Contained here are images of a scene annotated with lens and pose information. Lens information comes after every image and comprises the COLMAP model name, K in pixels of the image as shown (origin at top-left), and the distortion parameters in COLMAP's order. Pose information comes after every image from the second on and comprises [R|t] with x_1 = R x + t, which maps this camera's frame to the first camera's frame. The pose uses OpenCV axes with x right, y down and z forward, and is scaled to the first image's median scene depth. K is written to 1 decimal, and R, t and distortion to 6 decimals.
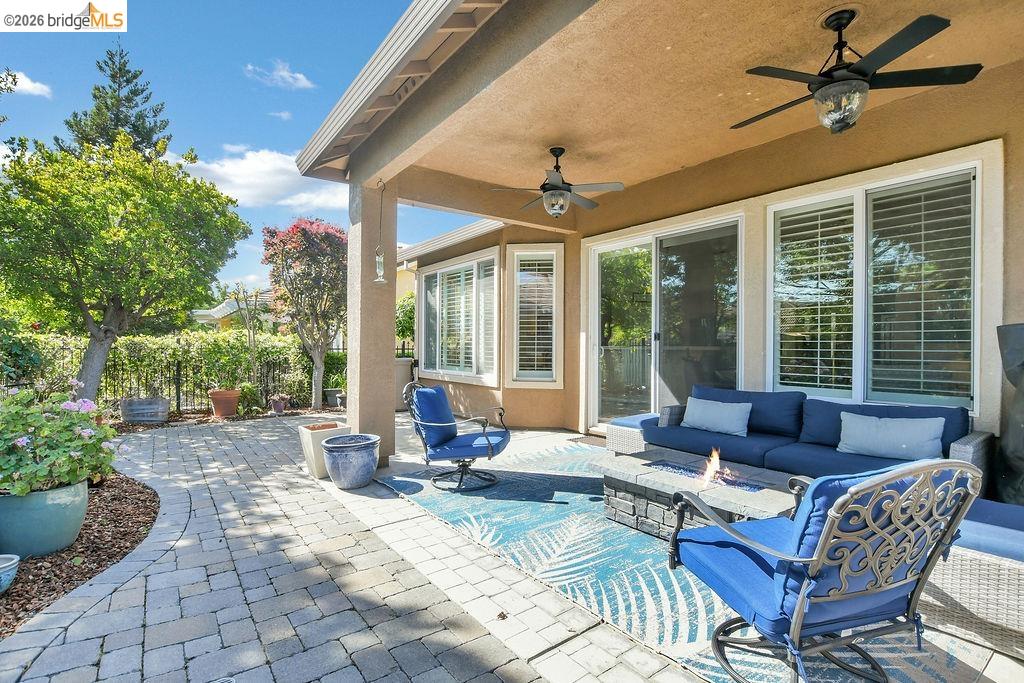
lens RADIAL K [[482.3, 0, 504.4], [0, 482.3, 345.8], [0, 0, 1]] dist [-0.021850, 0.002558]
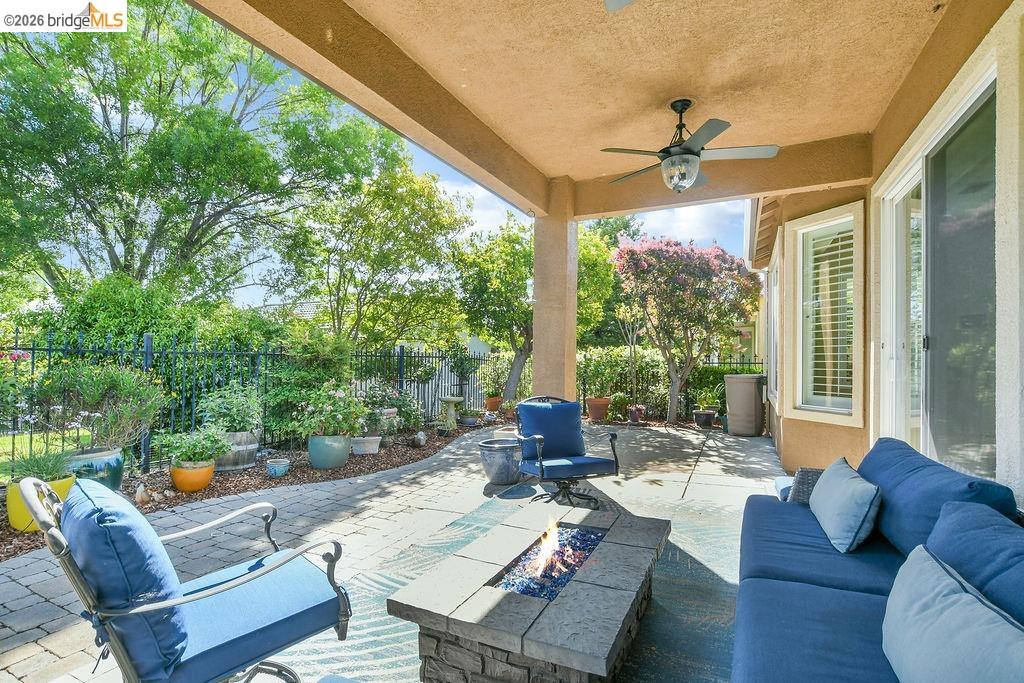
lens RADIAL K [[482.3, 0, 504.8], [0, 482.3, 347.6], [0, 0, 1]] dist [-0.021850, 0.002558]
pose [[0.473078, -0.024467, -0.880681, 0.694743], [0.001014, 0.999629, -0.027227, 0.000191], [0.881020, 0.011987, 0.472927, 0.439576]]
